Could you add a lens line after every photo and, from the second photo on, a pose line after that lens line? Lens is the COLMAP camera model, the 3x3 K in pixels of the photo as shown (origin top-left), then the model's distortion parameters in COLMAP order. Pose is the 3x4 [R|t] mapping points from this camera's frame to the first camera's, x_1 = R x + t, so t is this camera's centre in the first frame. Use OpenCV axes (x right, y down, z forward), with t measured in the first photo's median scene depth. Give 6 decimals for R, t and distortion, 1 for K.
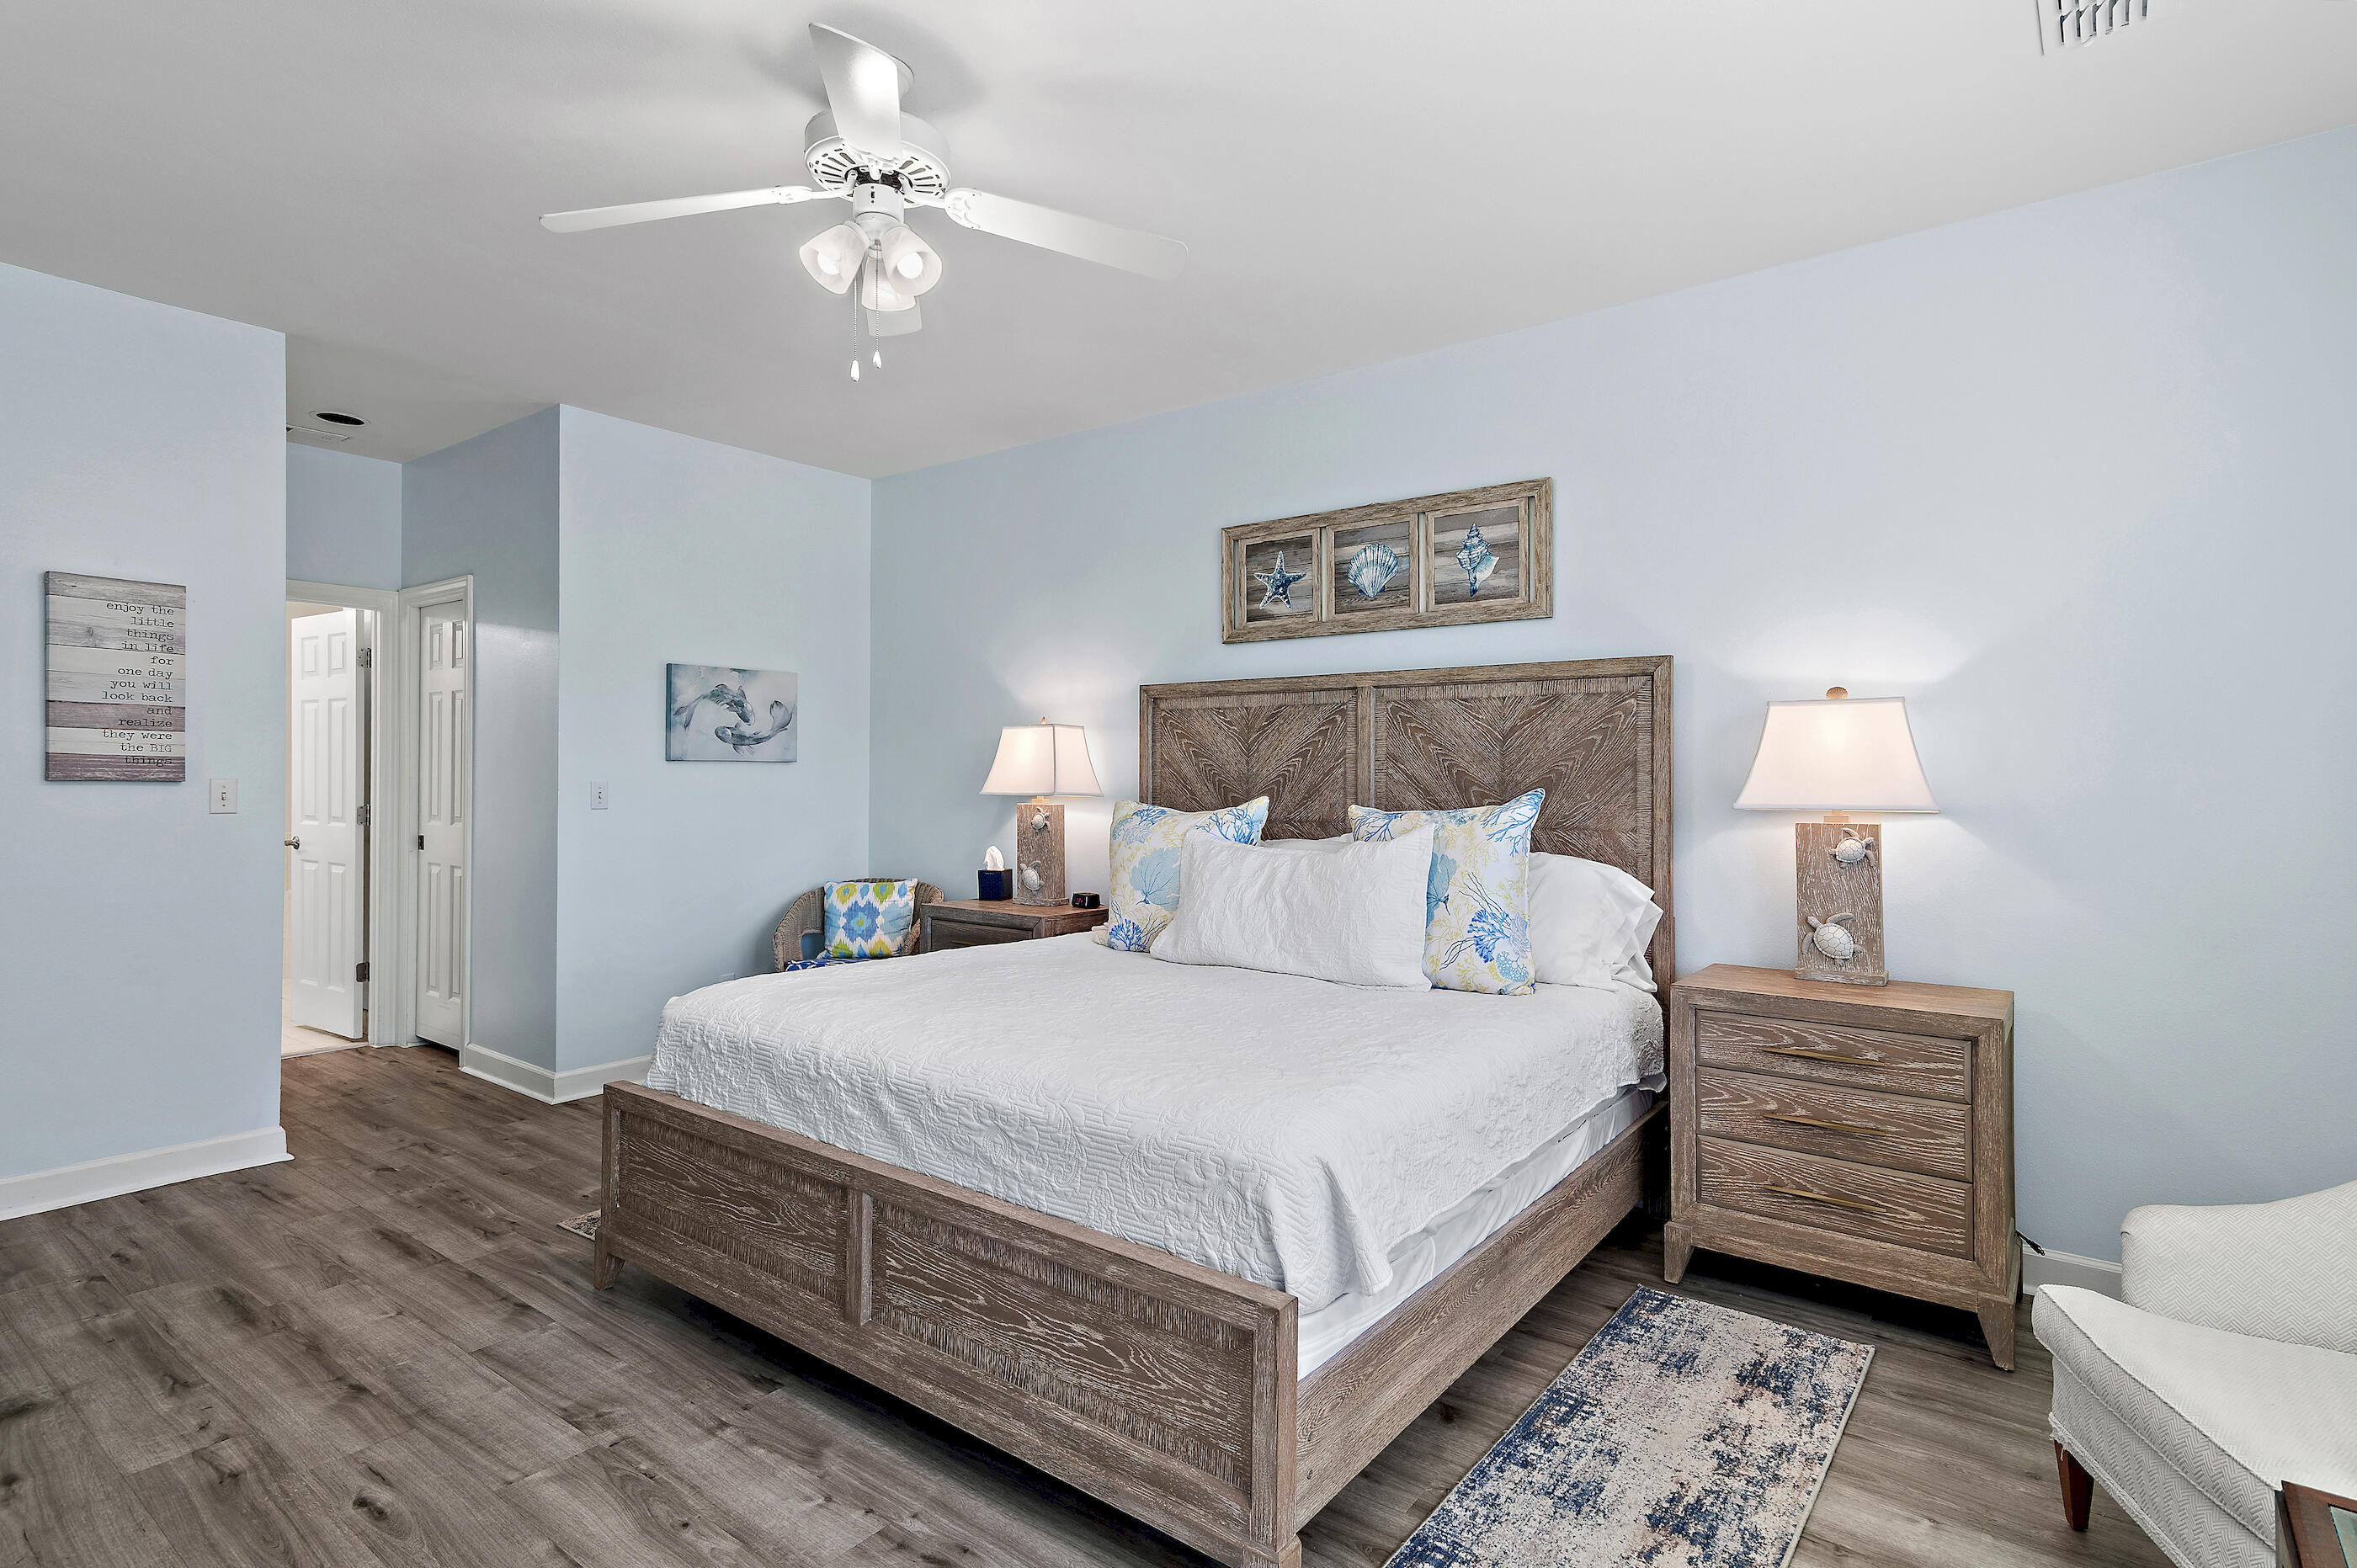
lens RADIAL K [[1177.2, 0, 1165.4], [0, 1177.2, 769.4], [0, 0, 1]] dist [0.008997, 0.001670]
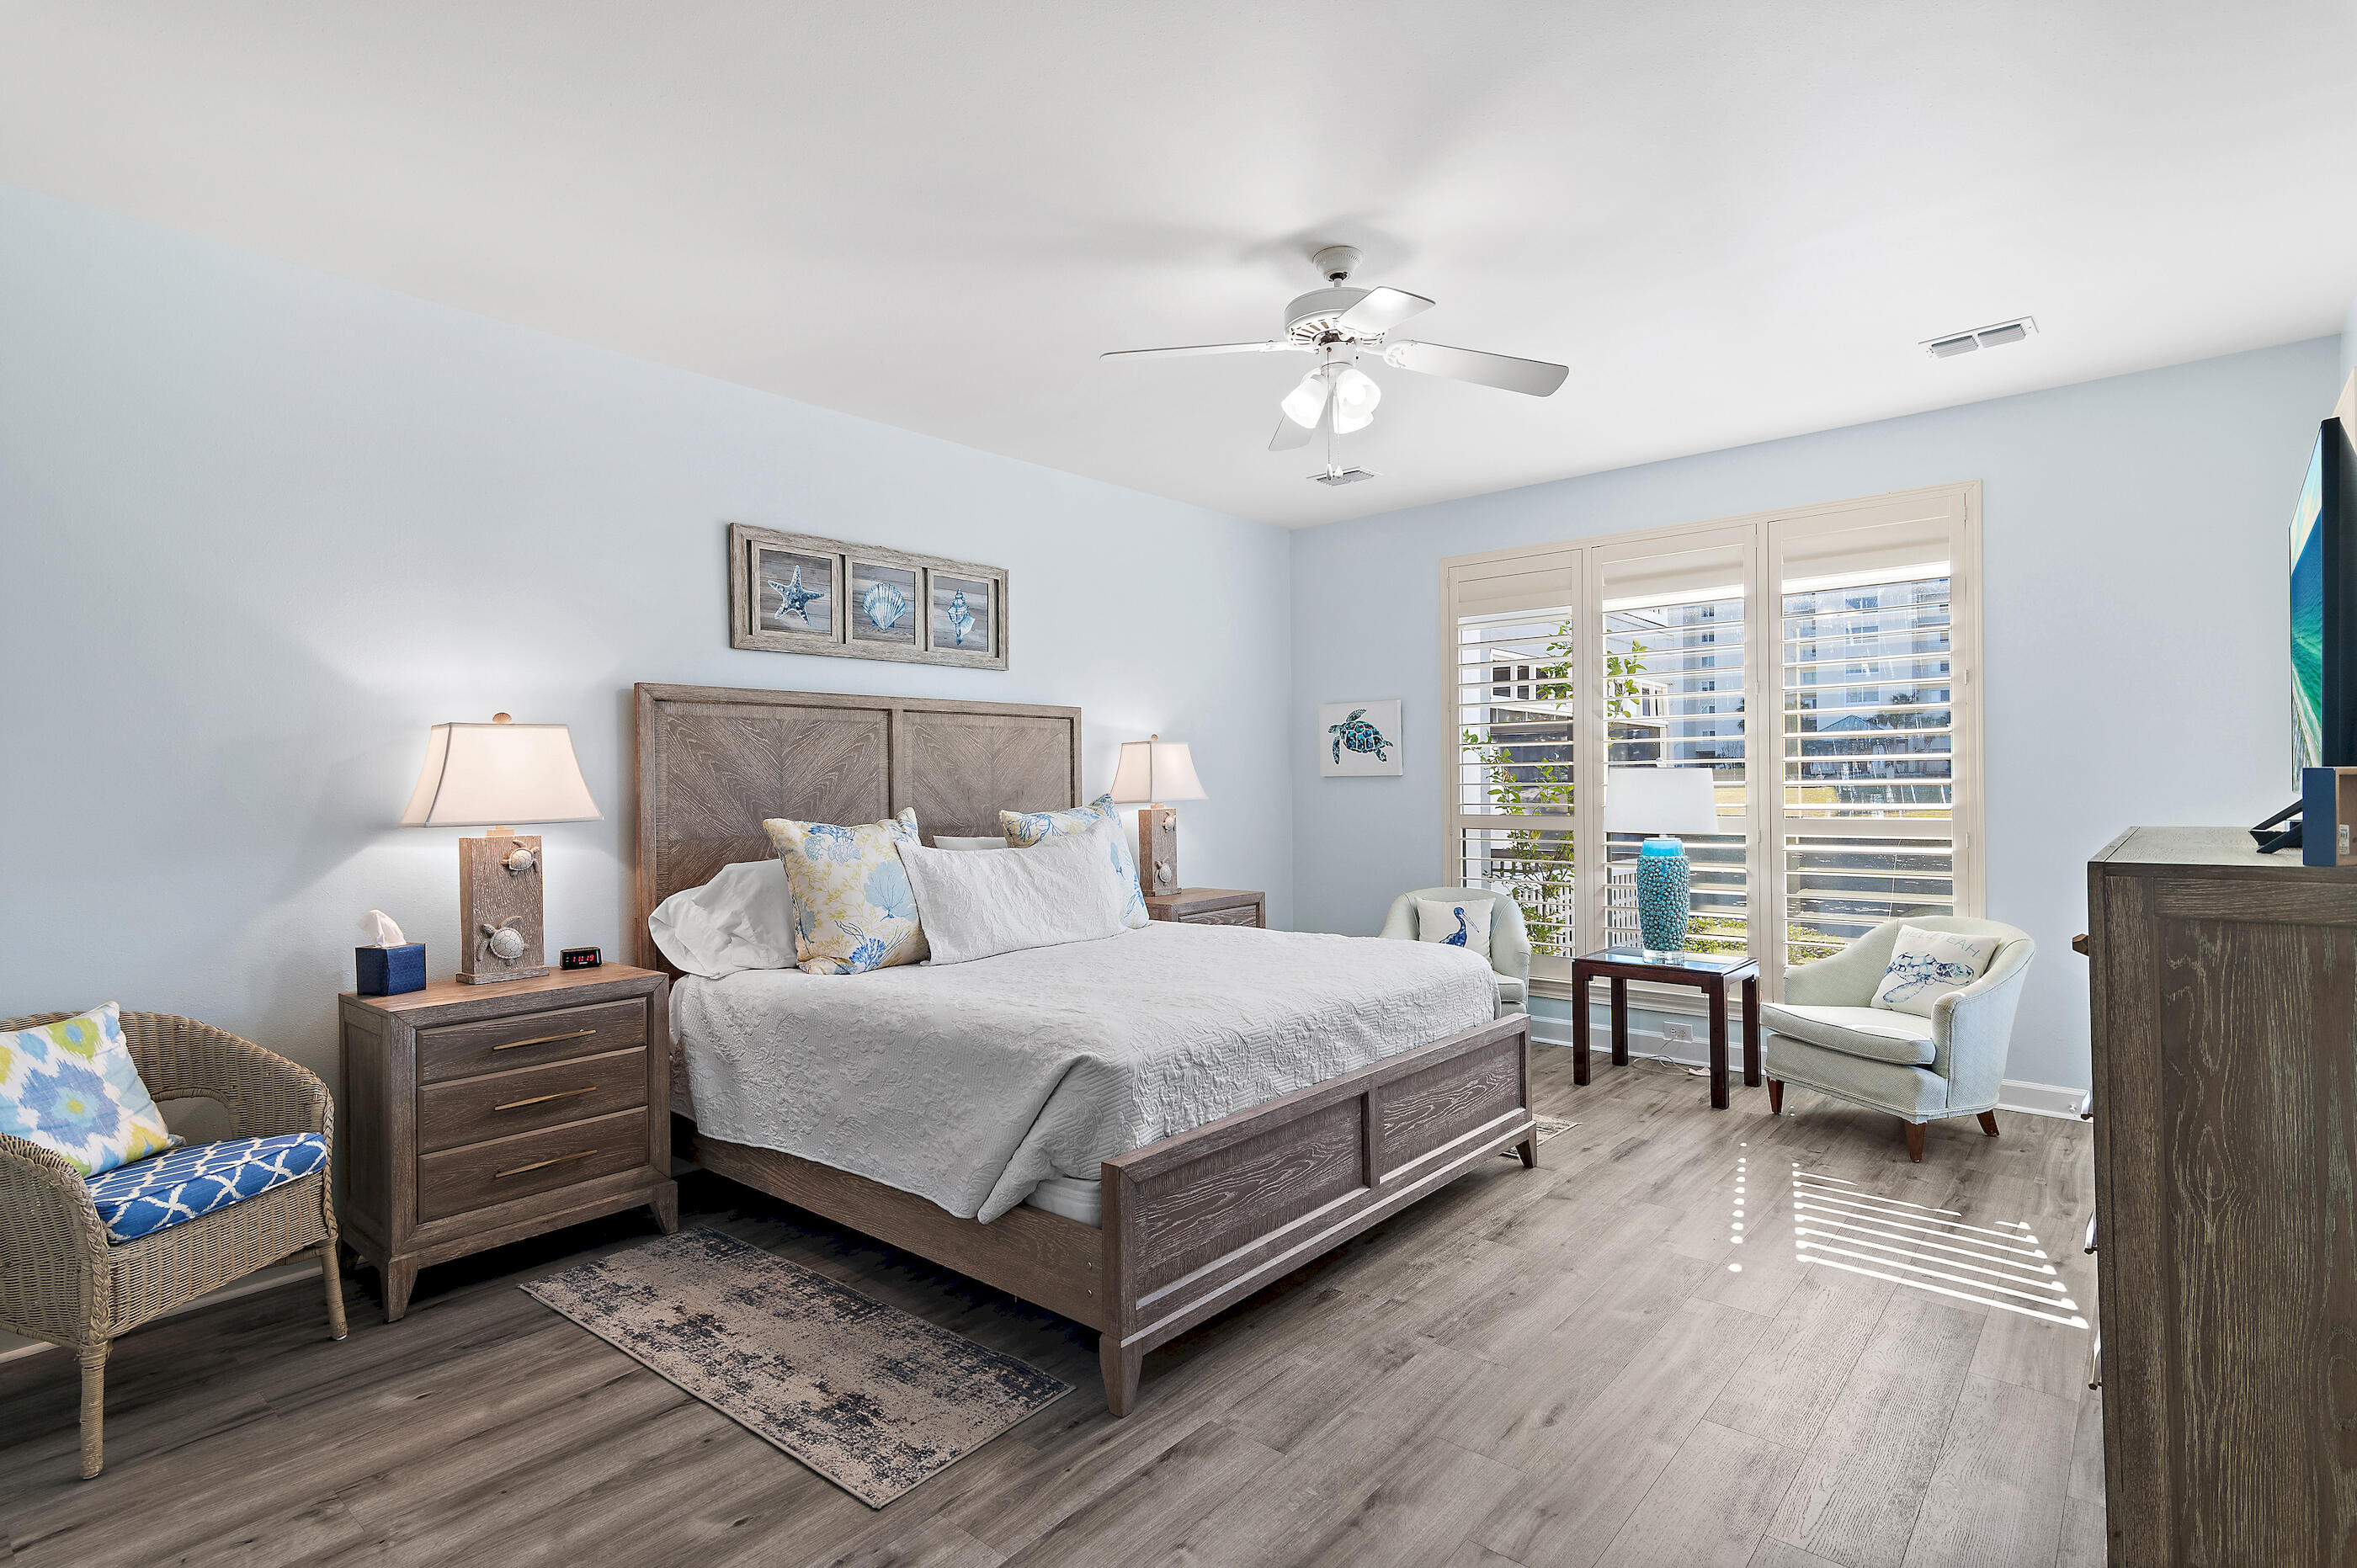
lens RADIAL K [[1177.2, 0, 1177.9], [0, 1177.2, 781.8], [0, 0, 1]] dist [0.008997, 0.001670]
pose [[0.048389, -0.006539, 0.998807, -0.937225], [0.009166, 0.999939, 0.006102, -0.005012], [-0.998786, 0.008860, 0.048446, 0.664918]]
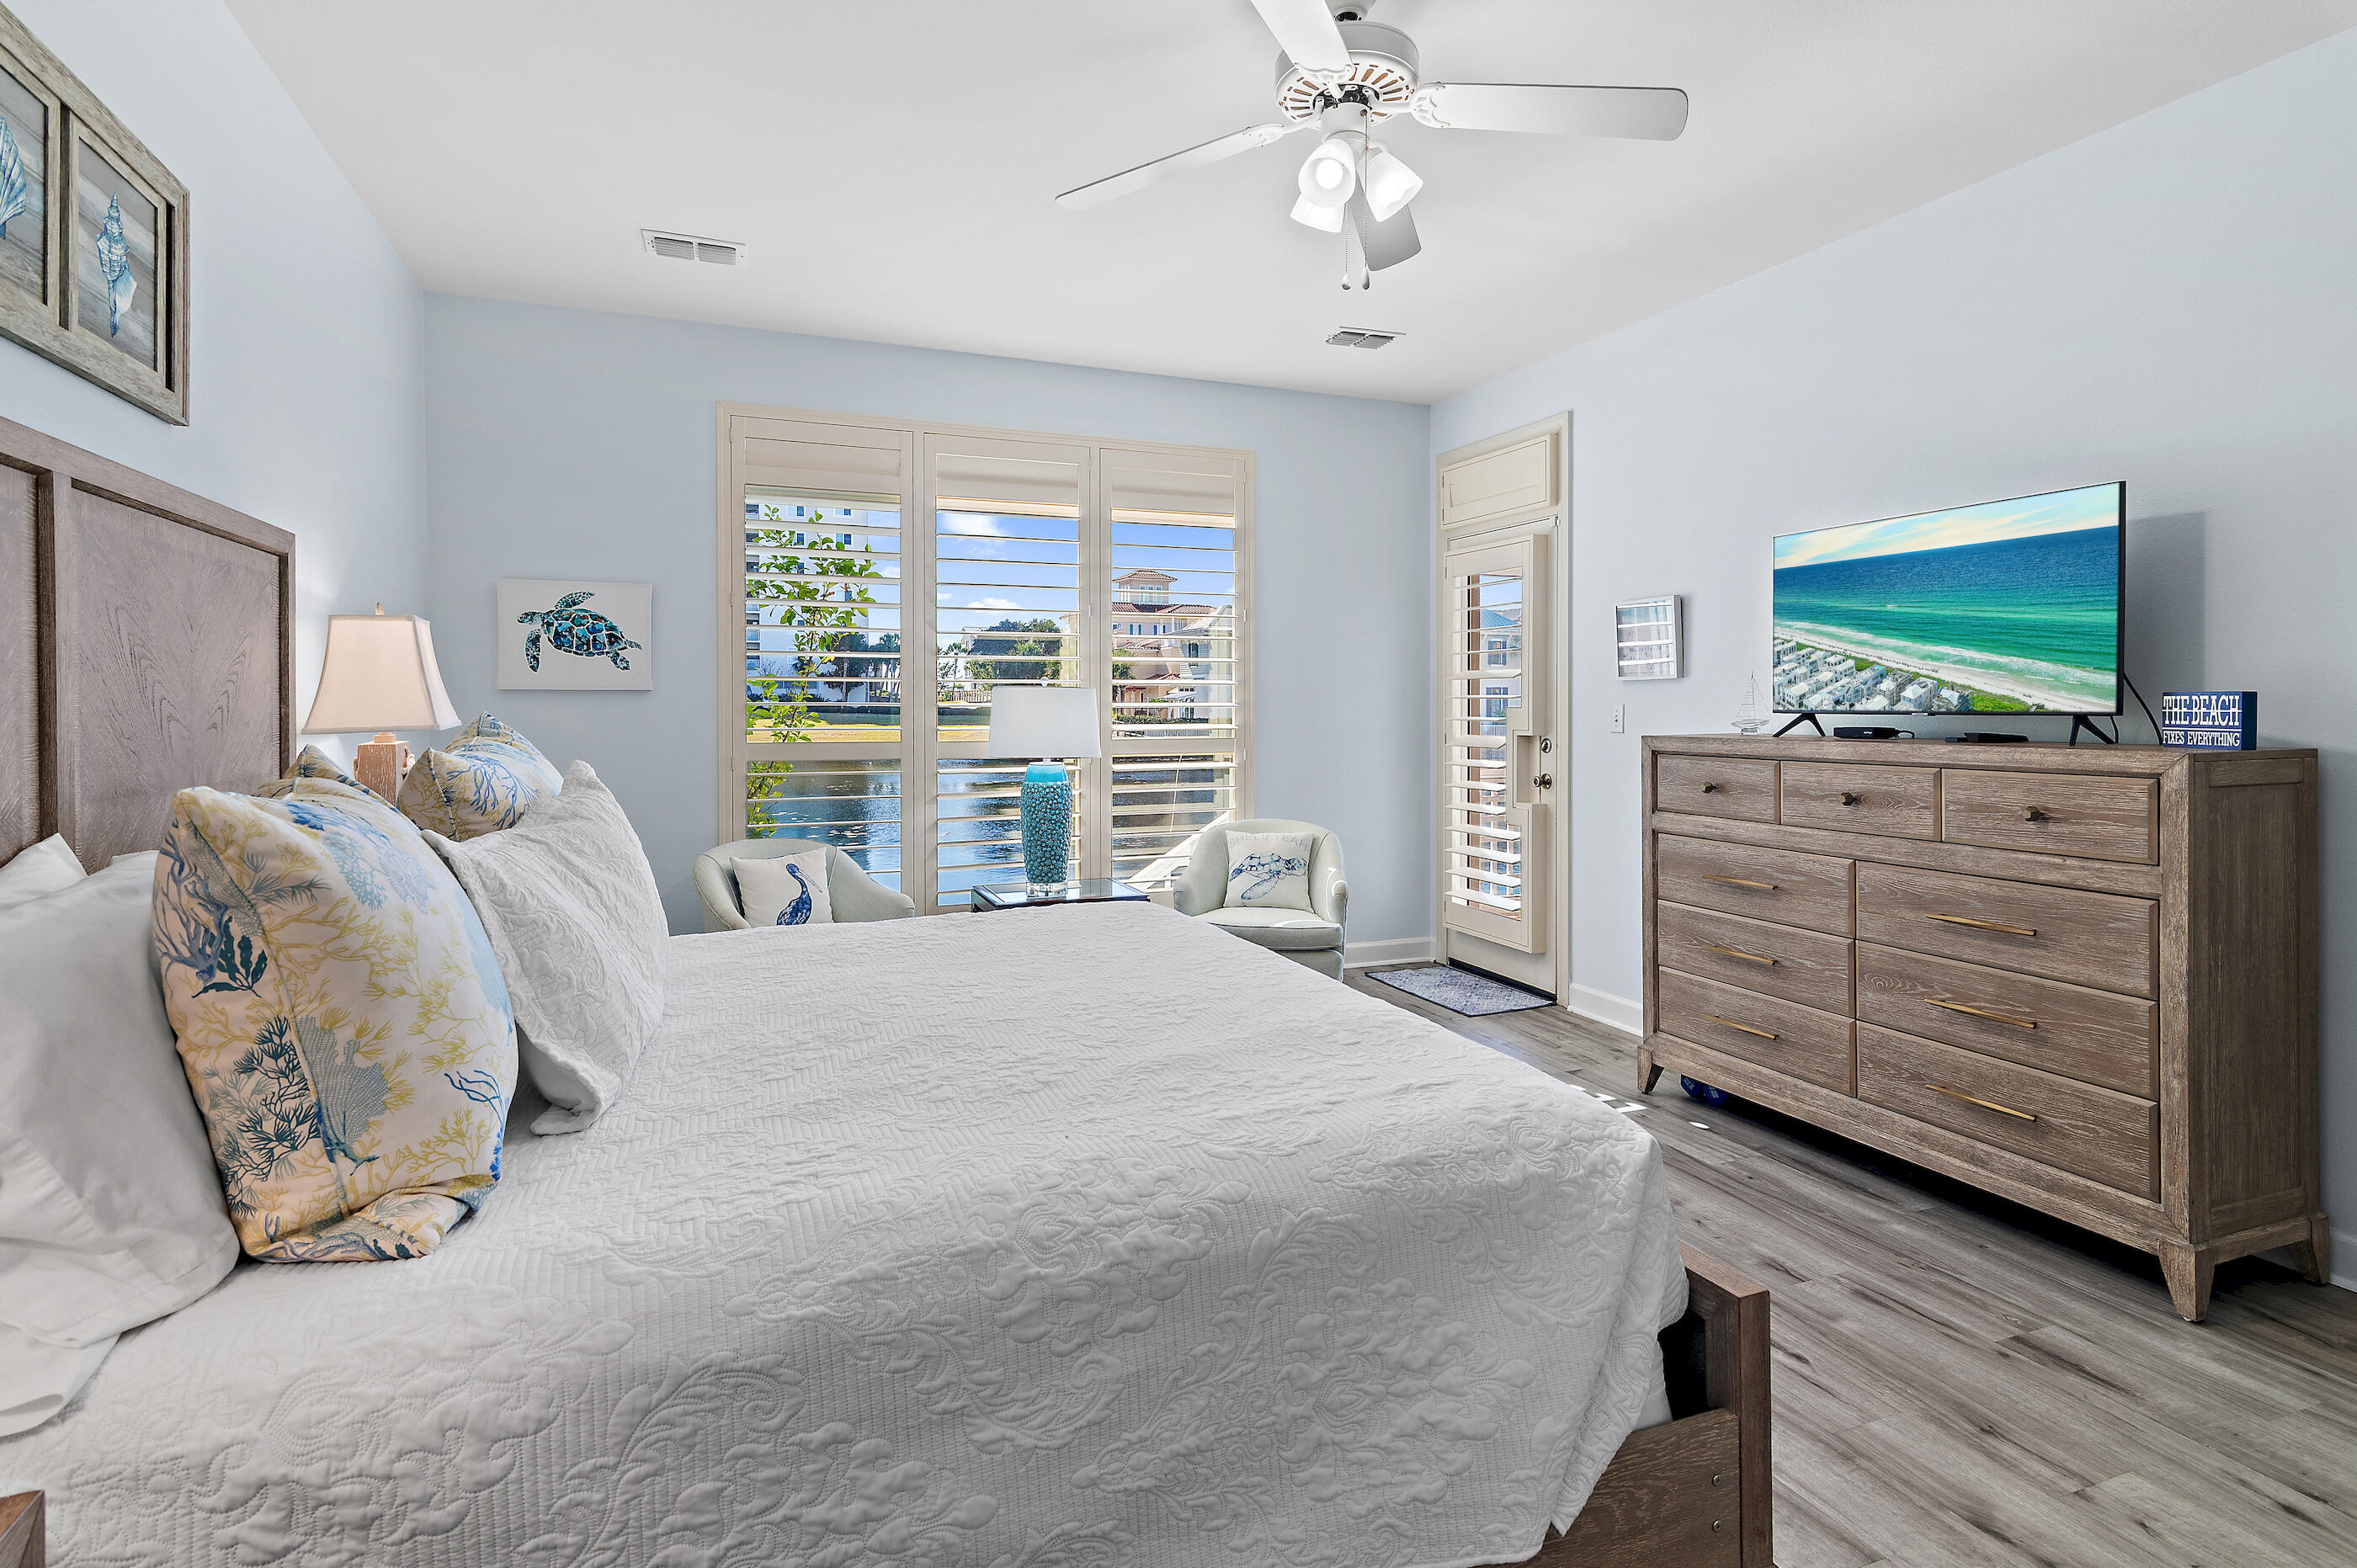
lens RADIAL K [[1177.2, 0, 1161.6], [0, 1177.2, 703.2], [0, 0, 1]] dist [0.008997, 0.001670]
pose [[-0.871588, -0.006523, 0.490195, -0.359014], [-0.006950, 0.999975, 0.000950, 0.005968], [-0.490189, -0.002579, -0.871612, 1.153842]]
